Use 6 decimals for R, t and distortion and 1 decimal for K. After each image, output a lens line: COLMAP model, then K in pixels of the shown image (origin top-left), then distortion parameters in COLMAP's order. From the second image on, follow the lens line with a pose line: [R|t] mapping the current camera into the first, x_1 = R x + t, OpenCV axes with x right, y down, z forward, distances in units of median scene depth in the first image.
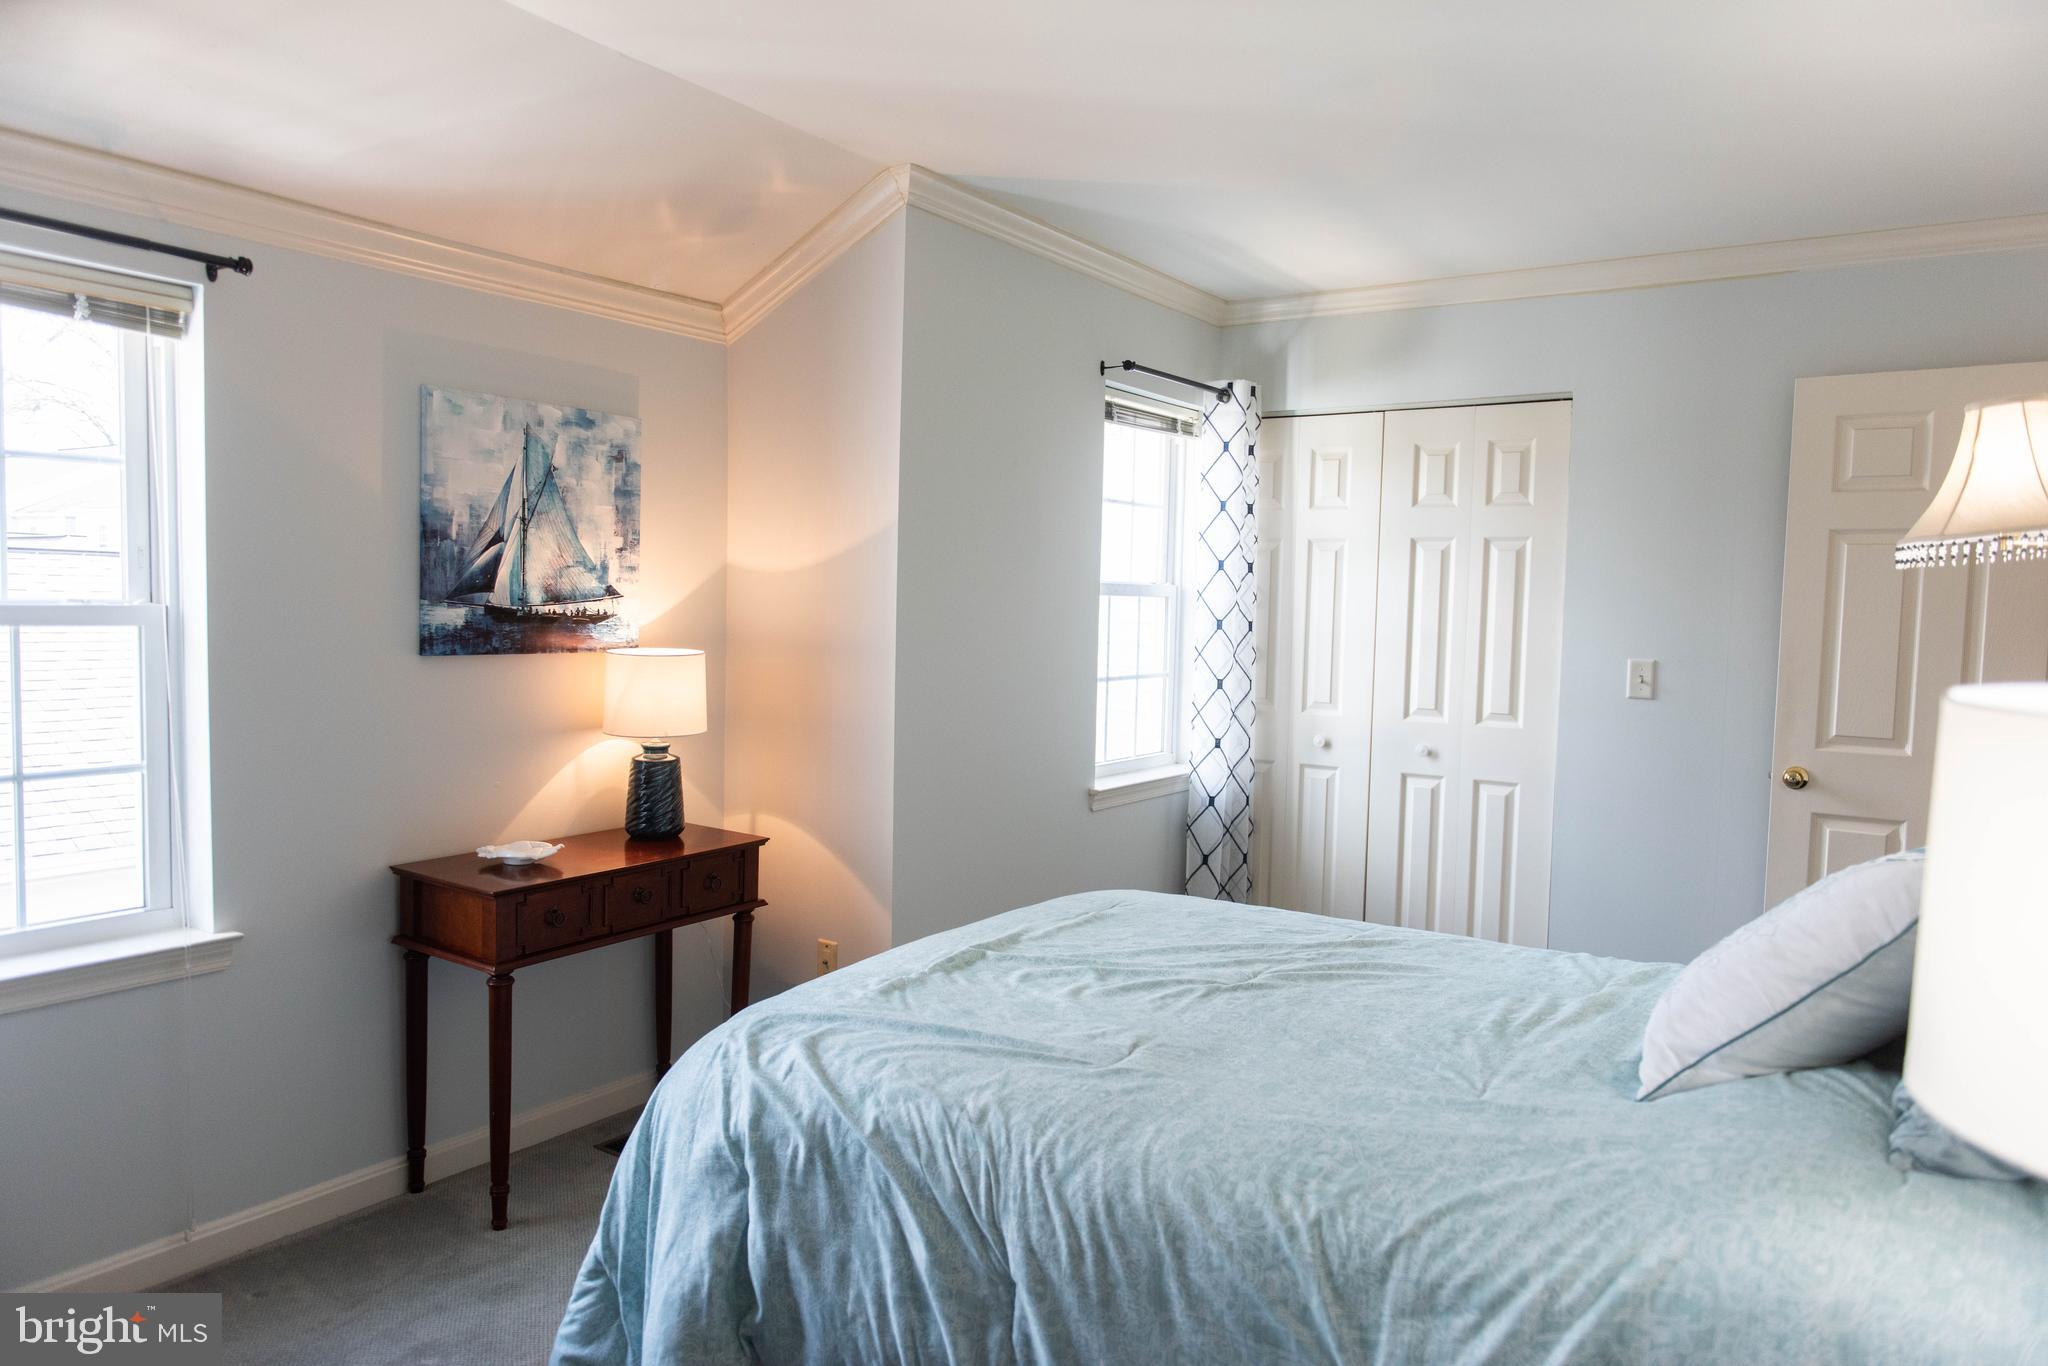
lens RADIAL K [[1398.9, 0, 1034.2], [0, 1398.9, 689.8], [0, 0, 1]] dist [0.003294, -0.005544]
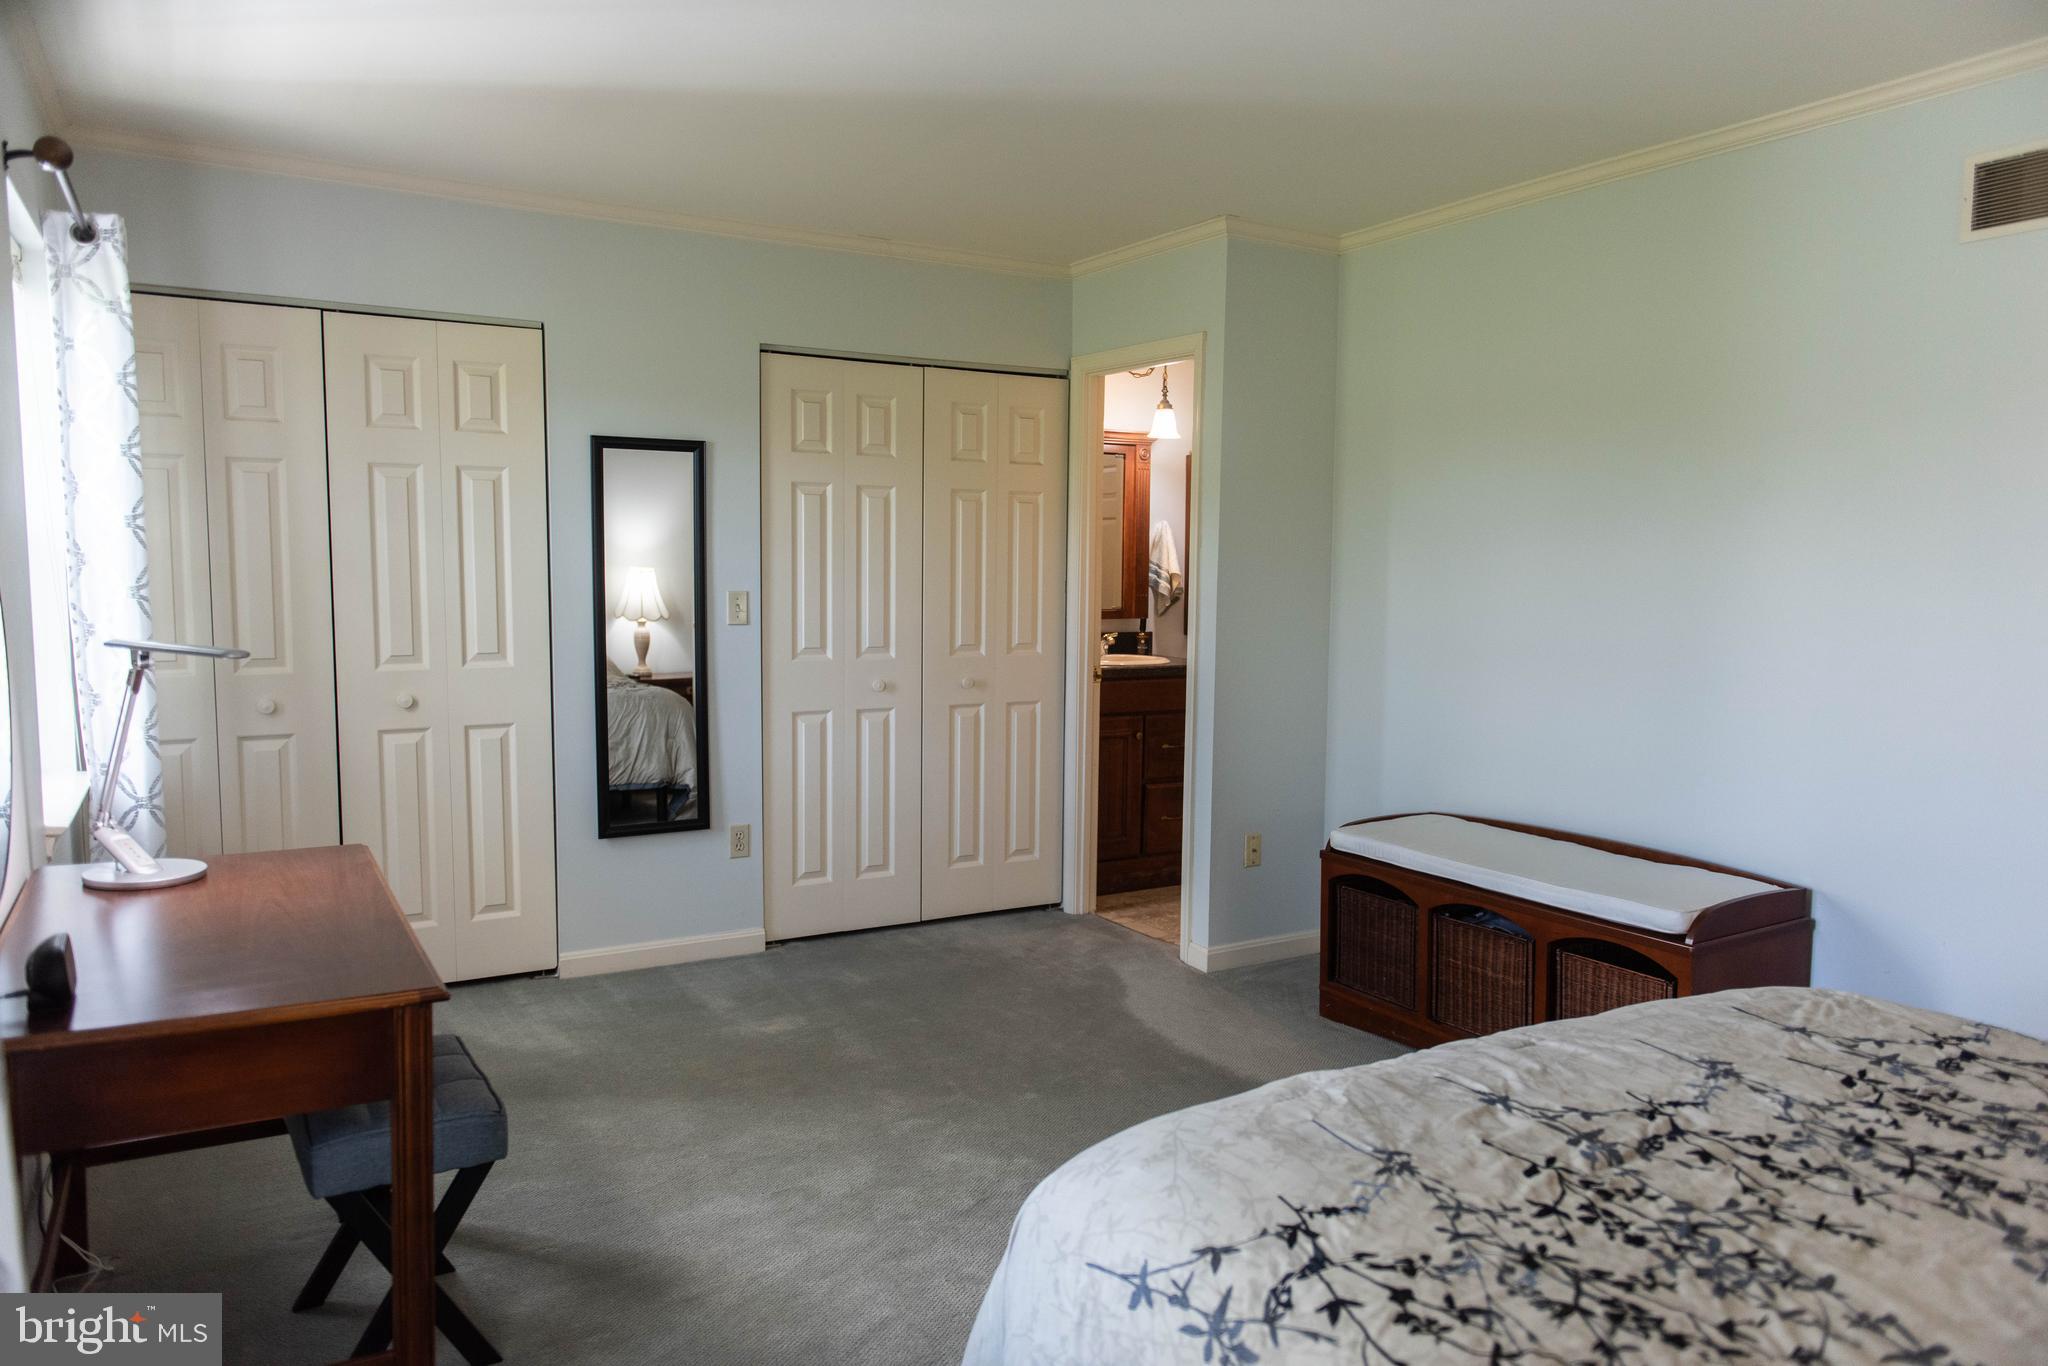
lens RADIAL K [[1398.9, 0, 1034.2], [0, 1398.9, 689.8], [0, 0, 1]] dist [0.003294, -0.005544]
pose [[0.414454, -0.107642, 0.903682, -0.378632], [0.052289, 0.994157, 0.094438, -0.029119], [-0.908567, 0.008112, 0.417661, 0.267240]]
